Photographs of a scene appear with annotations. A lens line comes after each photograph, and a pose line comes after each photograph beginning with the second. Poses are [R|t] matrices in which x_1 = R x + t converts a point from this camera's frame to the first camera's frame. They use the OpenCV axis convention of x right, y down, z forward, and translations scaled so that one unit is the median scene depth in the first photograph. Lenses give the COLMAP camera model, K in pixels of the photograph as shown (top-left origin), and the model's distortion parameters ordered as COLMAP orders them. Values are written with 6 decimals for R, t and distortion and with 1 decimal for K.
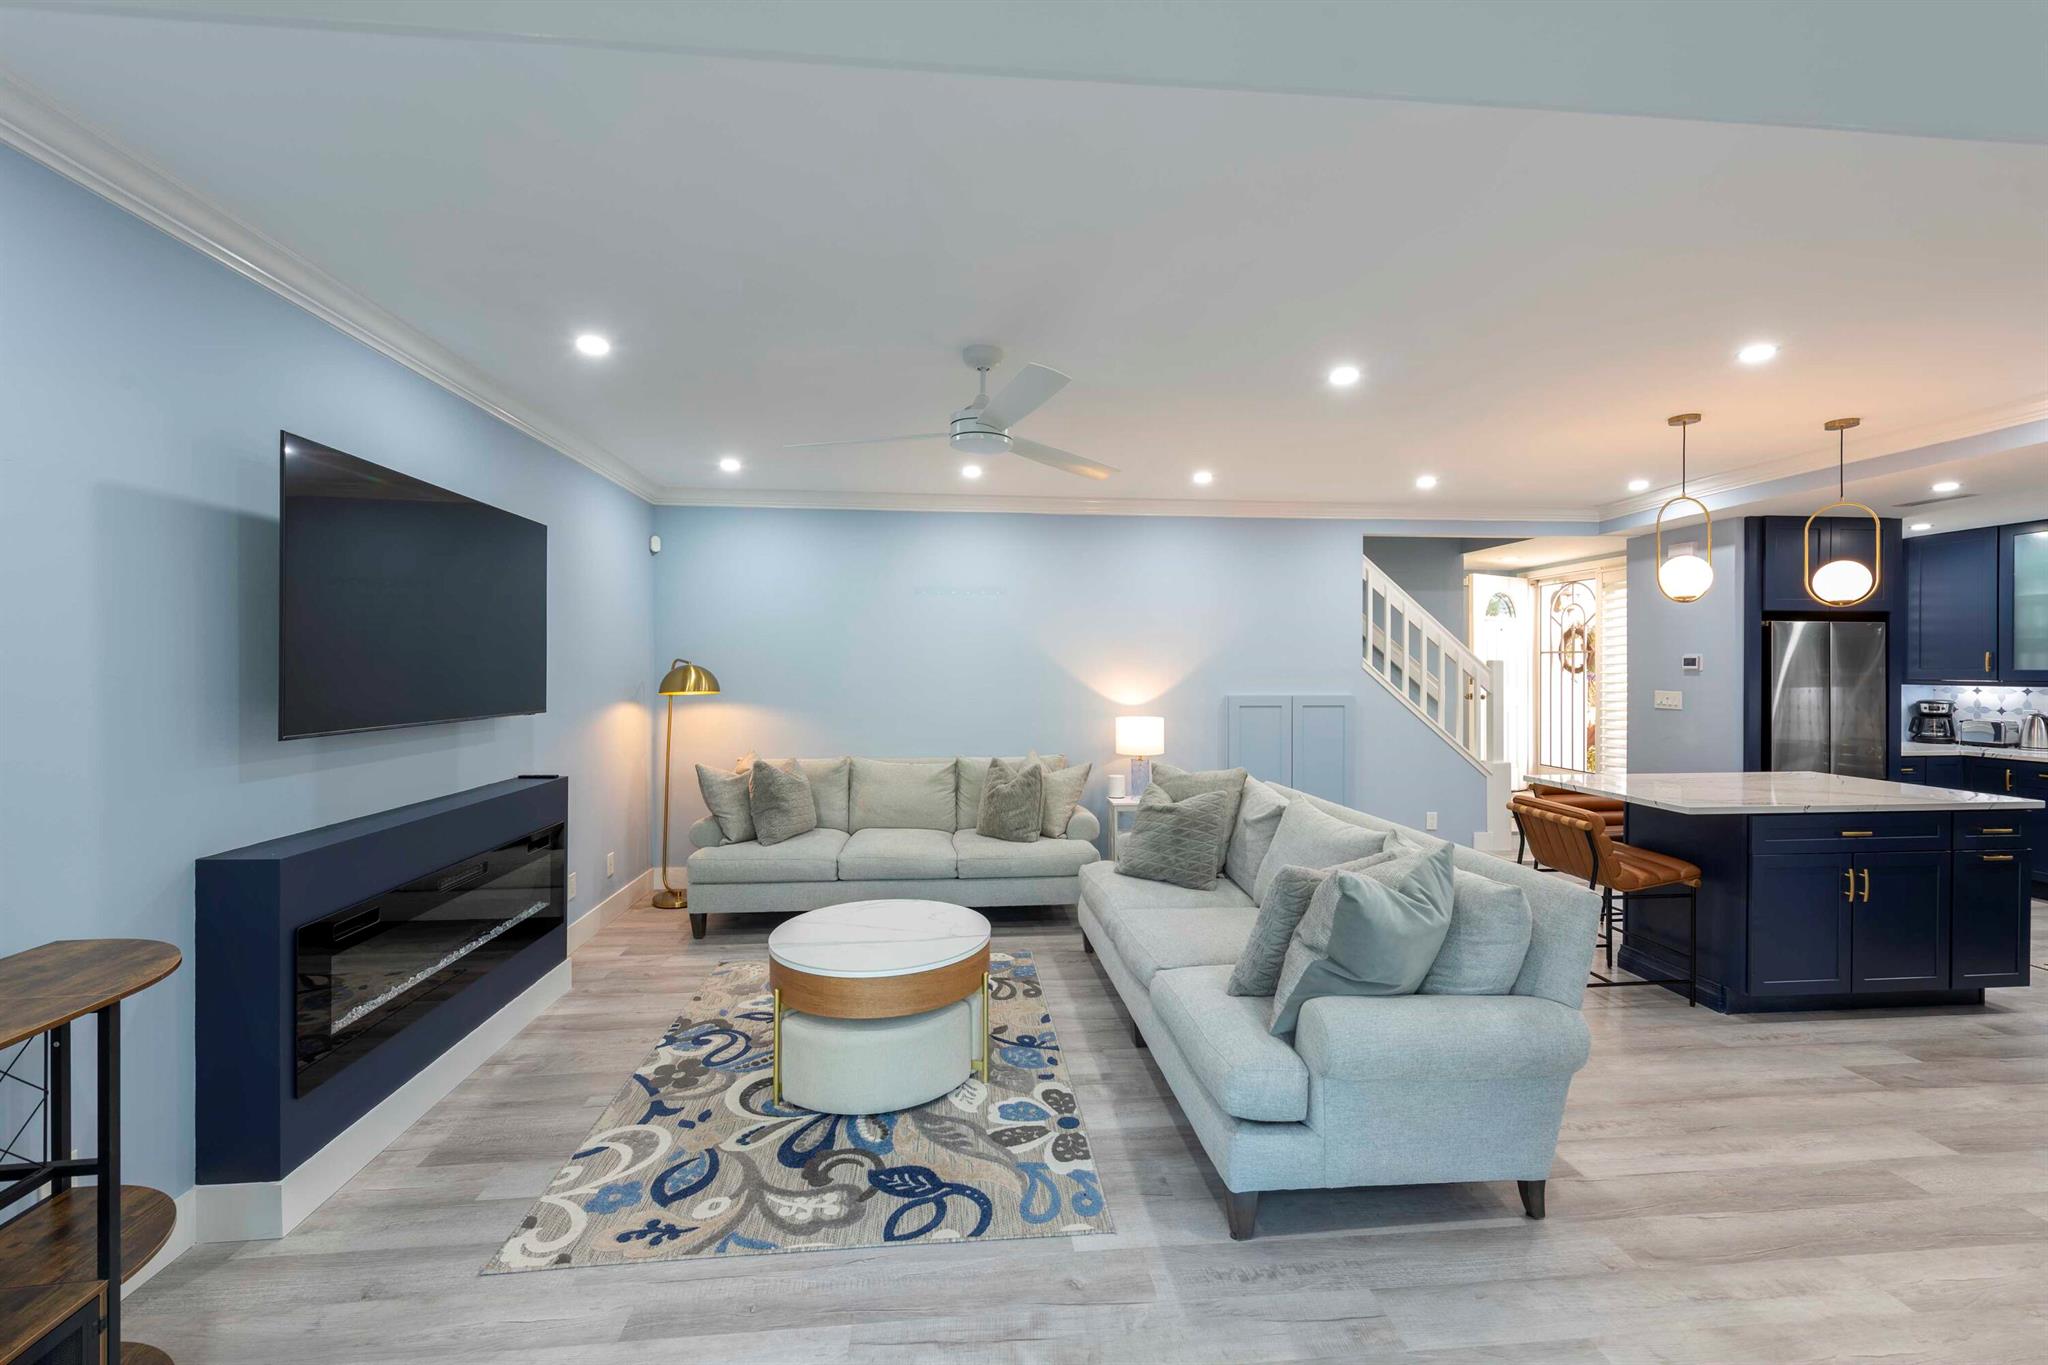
lens RADIAL K [[819.9, 0, 1024.3], [0, 819.9, 674.9], [0, 0, 1]] dist [0.012011, -0.004271]
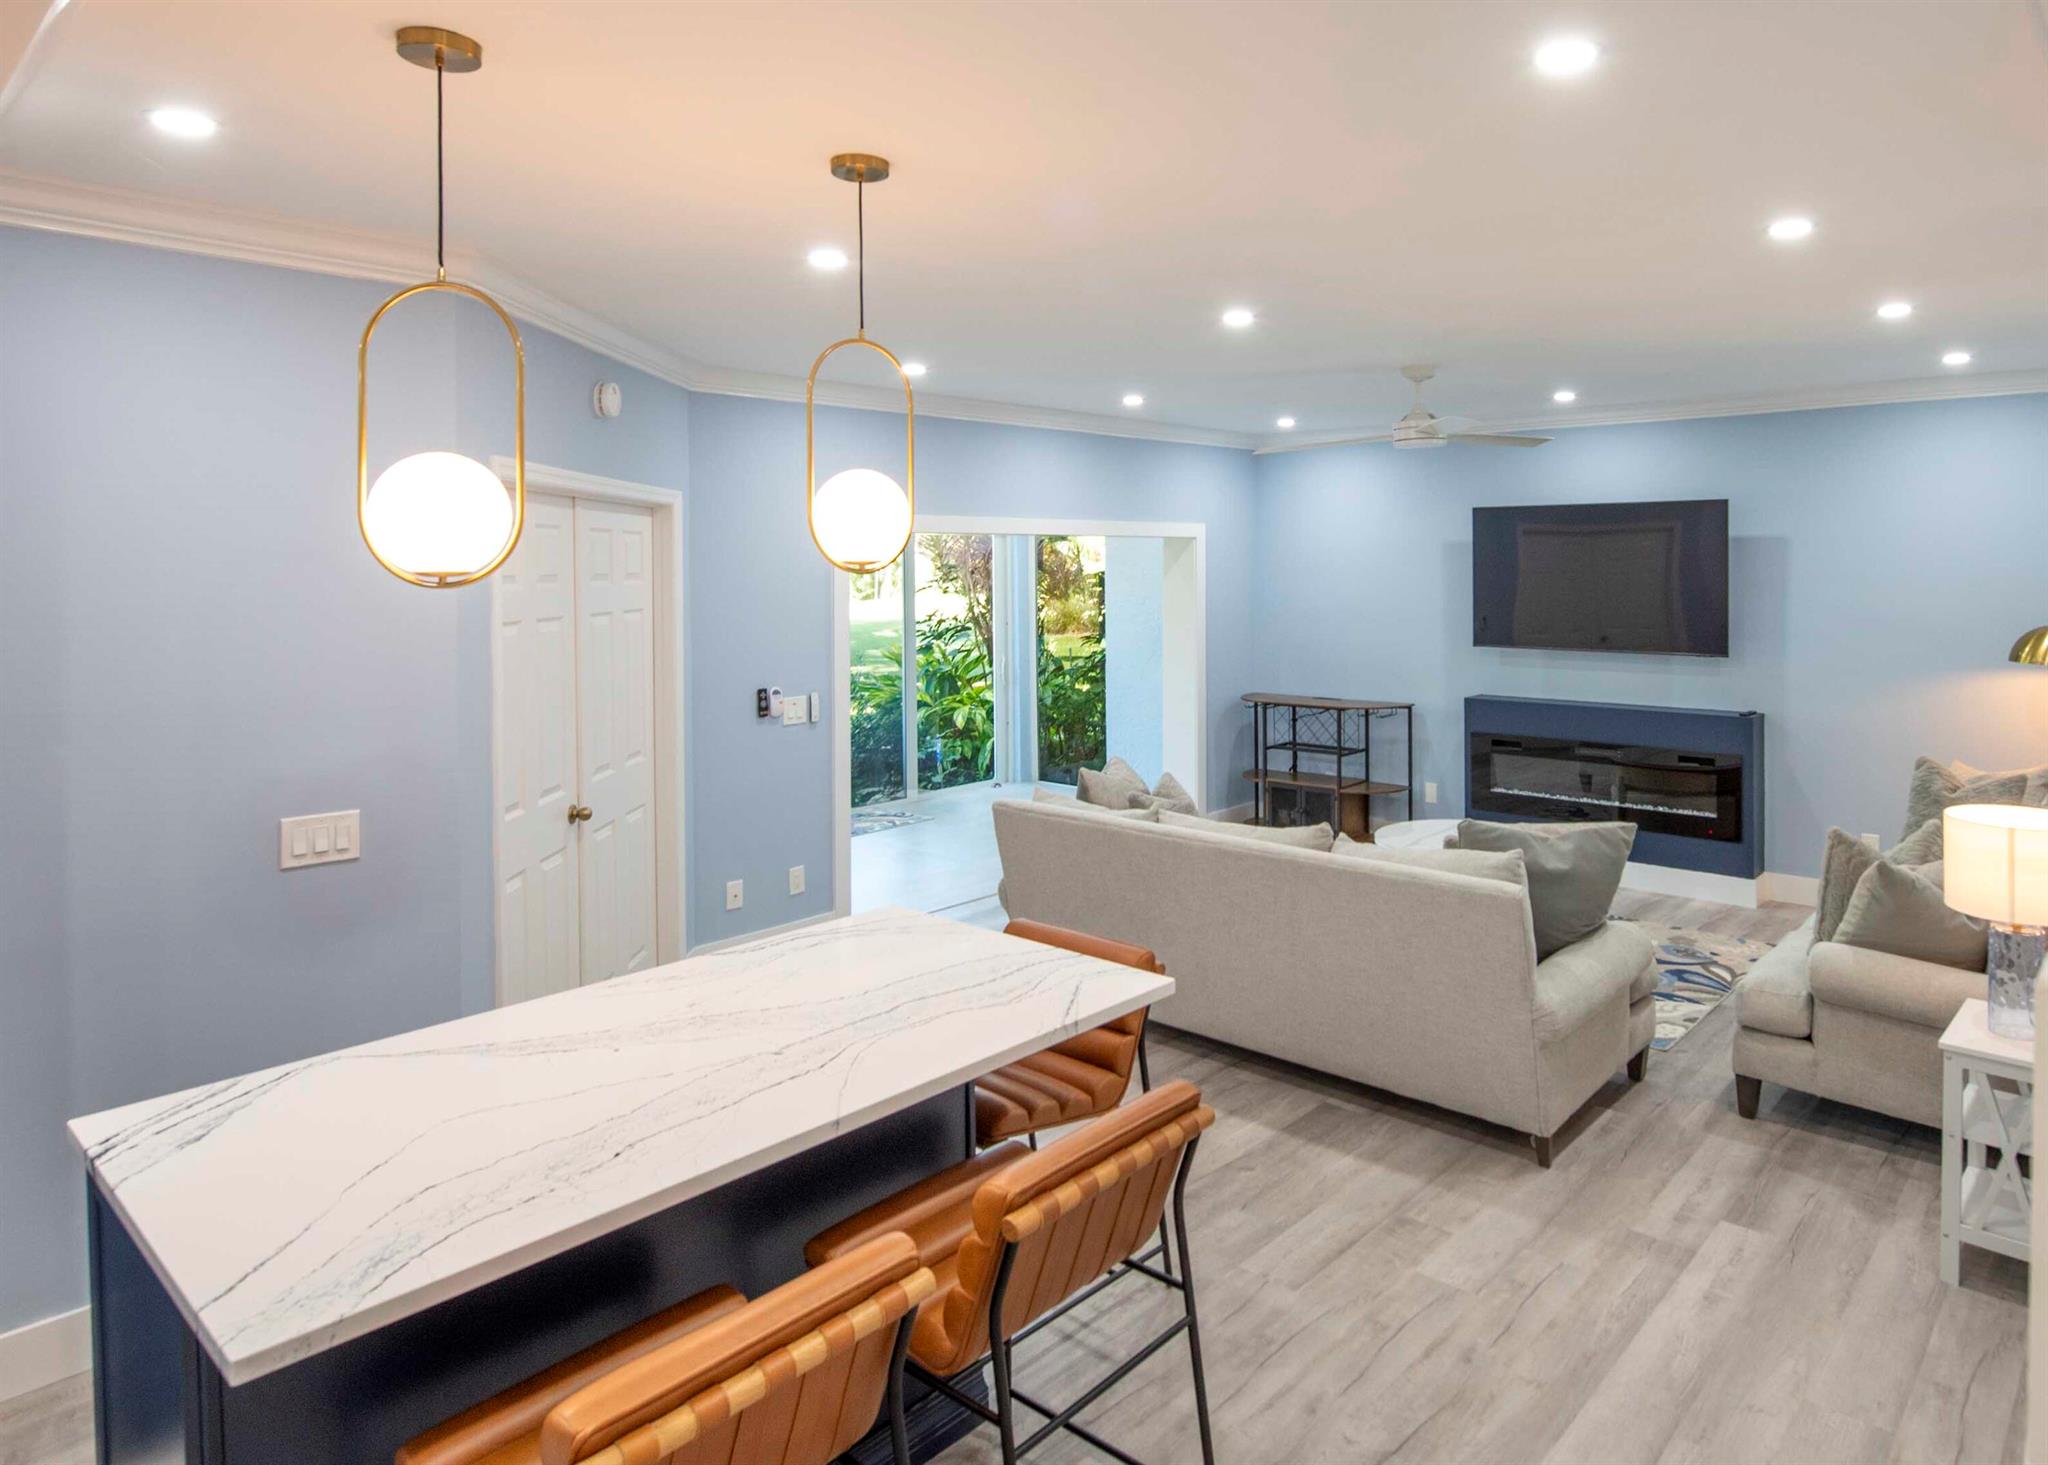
lens RADIAL K [[1245.6, 0, 1185.2], [0, 1245.6, 576.7], [0, 0, 1]] dist [-0.005285, -0.005330]
pose [[-0.705151, 0.014602, -0.708907, 1.636930], [0.001667, 0.999819, 0.018936, -0.140113], [0.709055, 0.012171, -0.705048, 2.267695]]
